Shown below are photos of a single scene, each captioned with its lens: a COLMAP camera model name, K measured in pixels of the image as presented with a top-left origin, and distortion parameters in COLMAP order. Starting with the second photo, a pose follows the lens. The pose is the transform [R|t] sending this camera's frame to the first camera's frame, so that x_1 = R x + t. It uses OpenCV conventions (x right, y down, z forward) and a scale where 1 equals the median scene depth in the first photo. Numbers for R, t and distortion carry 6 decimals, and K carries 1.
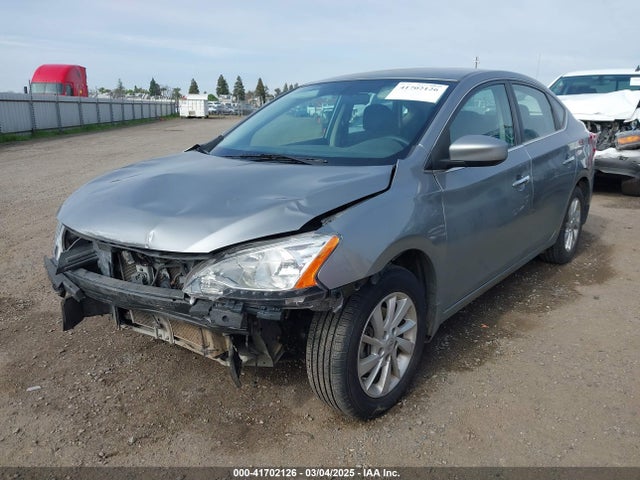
lens RADIAL K [[505.3, 0, 320.0], [0, 505.3, 240.0], [0, 0, 1]] dist [0.034753, -0.048161]
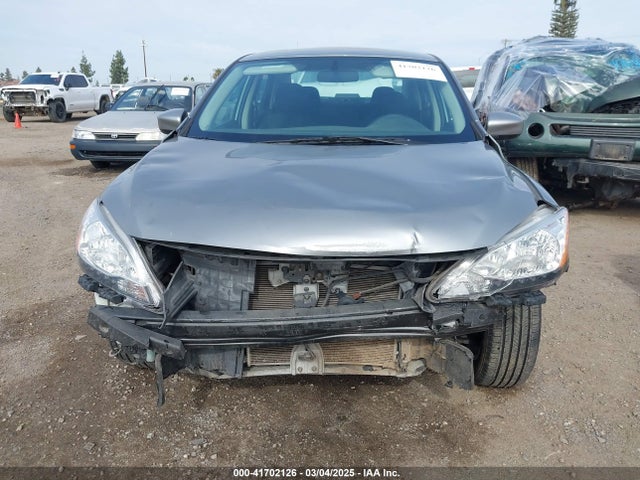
lens RADIAL K [[497.6, 0, 320.0], [0, 497.6, 240.0], [0, 0, 1]] dist [0.092176, -0.123761]
pose [[0.813093, -0.152249, 0.561872, -0.696072], [0.135961, 0.988166, 0.071008, -0.063156], [-0.566033, 0.018656, 0.824171, 0.329509]]
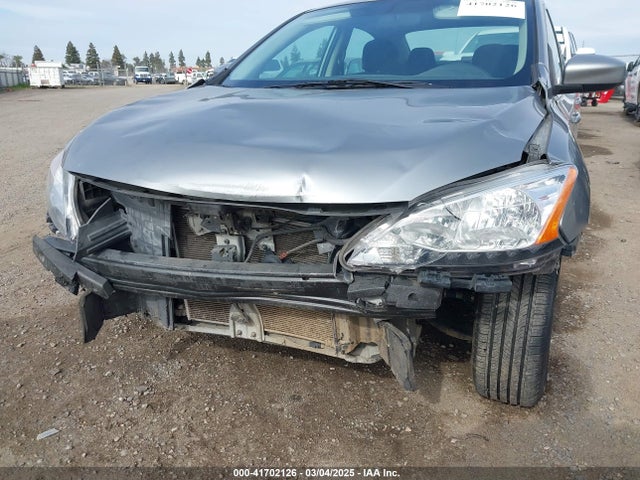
lens RADIAL K [[497.6, 0, 320.0], [0, 497.6, 240.0], [0, 0, 1]] dist [0.092176, -0.123761]
pose [[0.968861, -0.077522, 0.235155, -0.359268], [0.064597, 0.995972, 0.062189, 0.020578], [-0.239029, -0.045062, 0.969966, 0.288601]]
